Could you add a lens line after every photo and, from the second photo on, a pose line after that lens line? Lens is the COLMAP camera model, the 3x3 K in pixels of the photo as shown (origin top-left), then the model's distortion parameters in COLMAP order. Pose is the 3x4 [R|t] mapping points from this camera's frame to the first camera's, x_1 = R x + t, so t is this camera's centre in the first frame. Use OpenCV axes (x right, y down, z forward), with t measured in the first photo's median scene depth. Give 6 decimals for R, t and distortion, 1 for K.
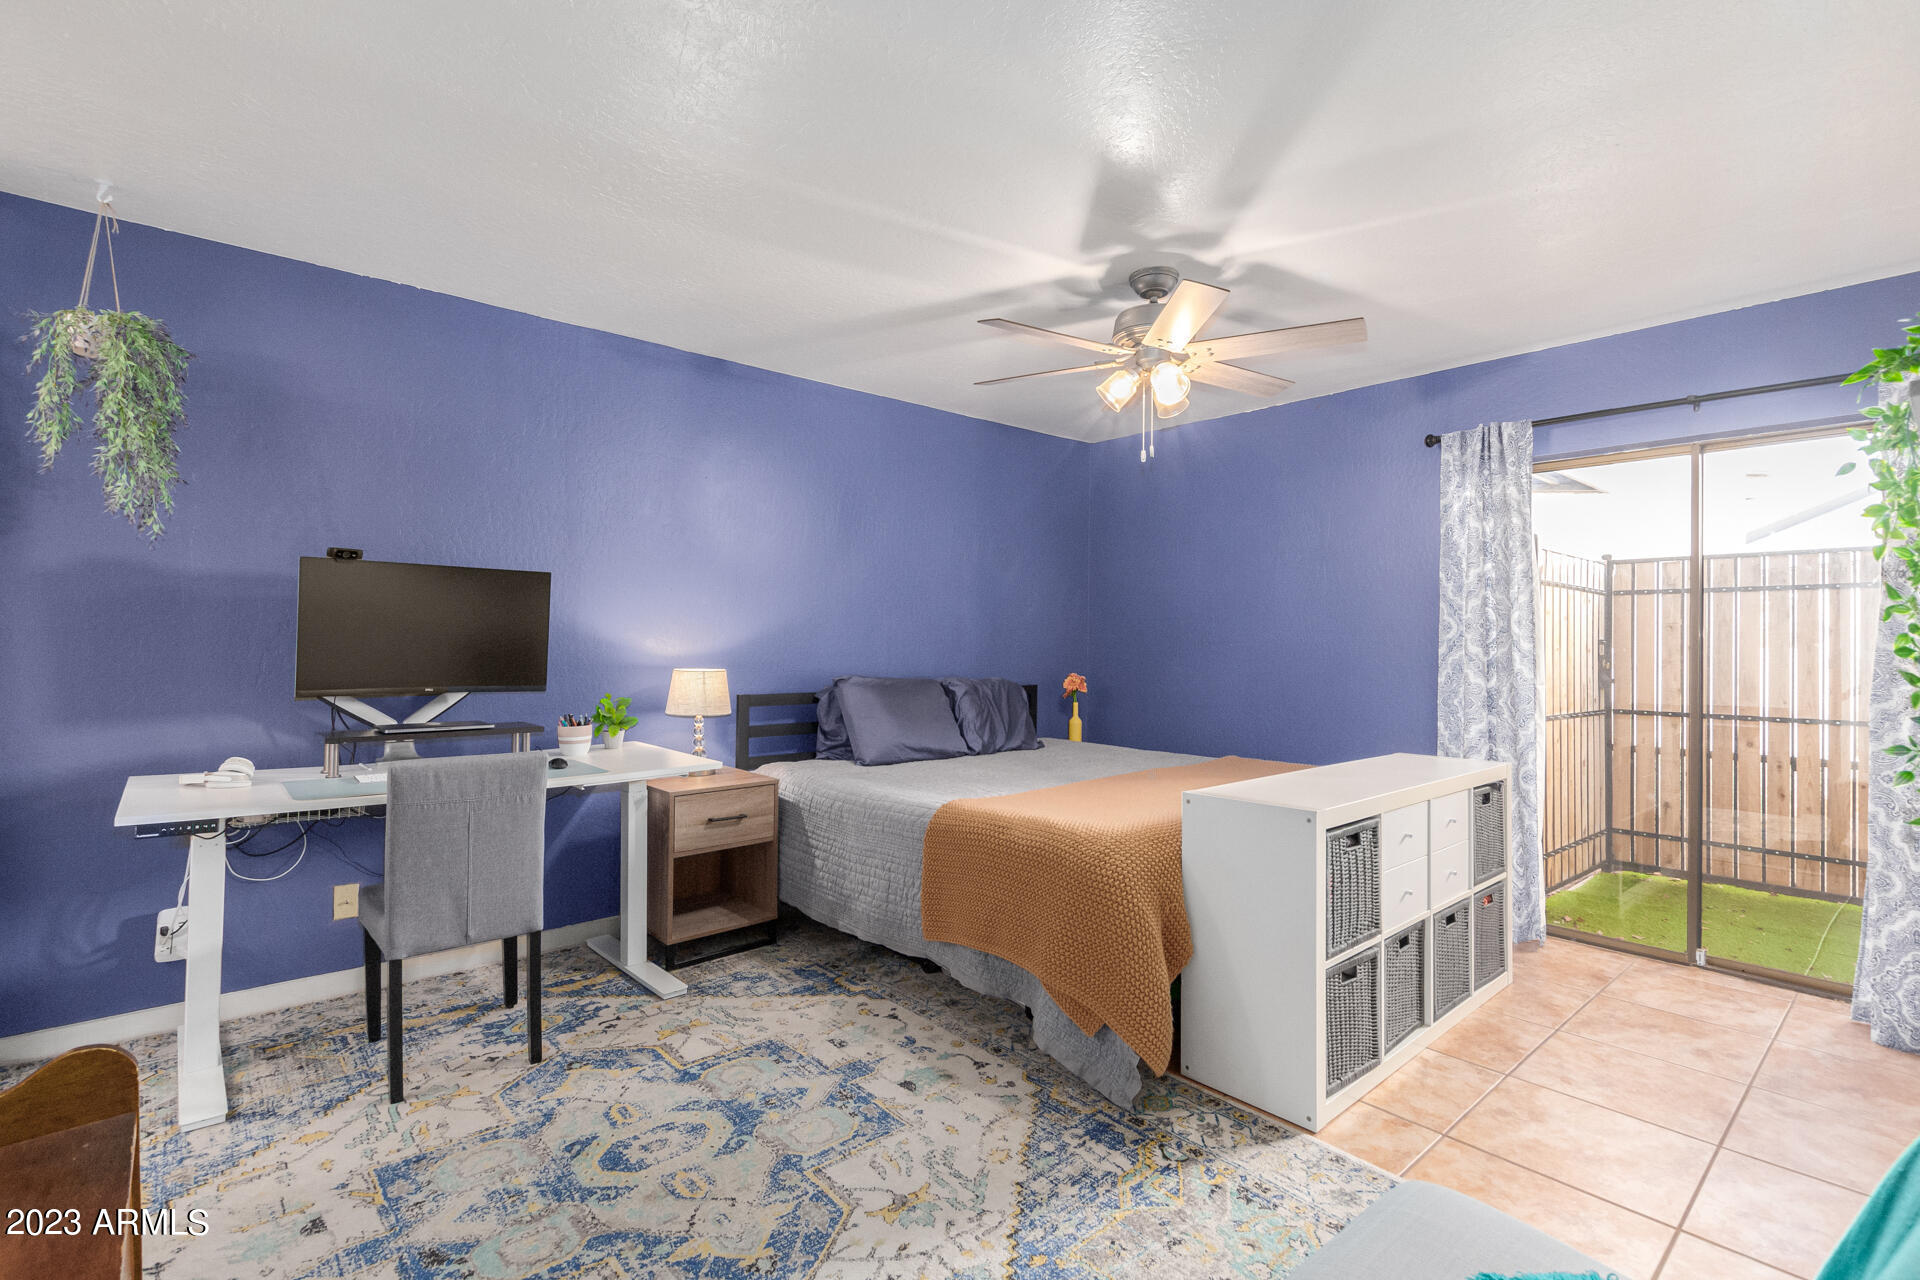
lens RADIAL K [[890.2, 0, 966.4], [0, 890.2, 642.2], [0, 0, 1]] dist [-0.035495, 0.007513]
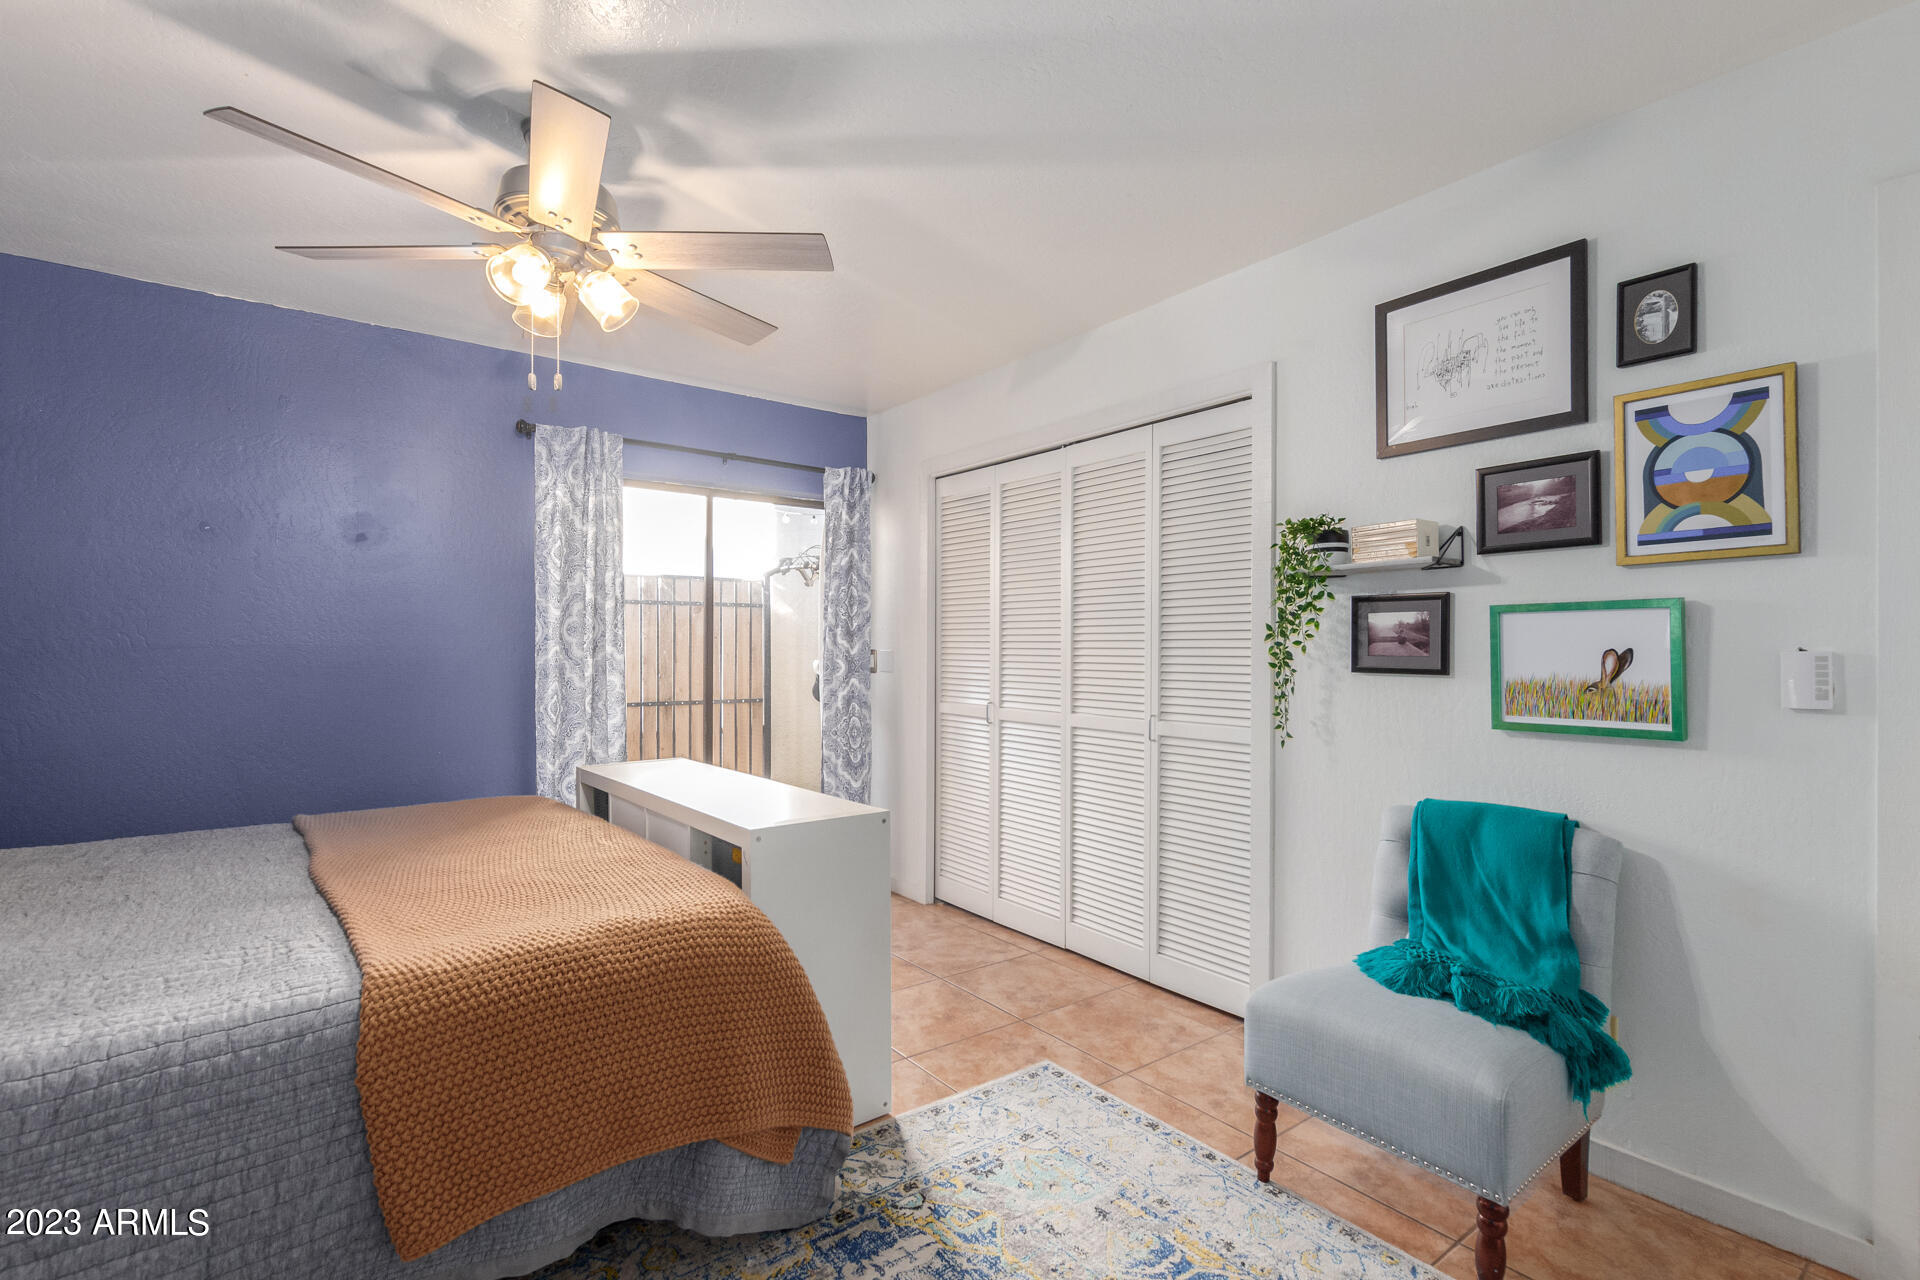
lens RADIAL K [[890.2, 0, 966.4], [0, 890.2, 642.2], [0, 0, 1]] dist [-0.035495, 0.007513]
pose [[0.027912, 0.002646, 0.999607, -0.528427], [-0.001989, 0.999995, -0.002592, -0.001783], [-0.999608, -0.001916, 0.027917, 0.706609]]
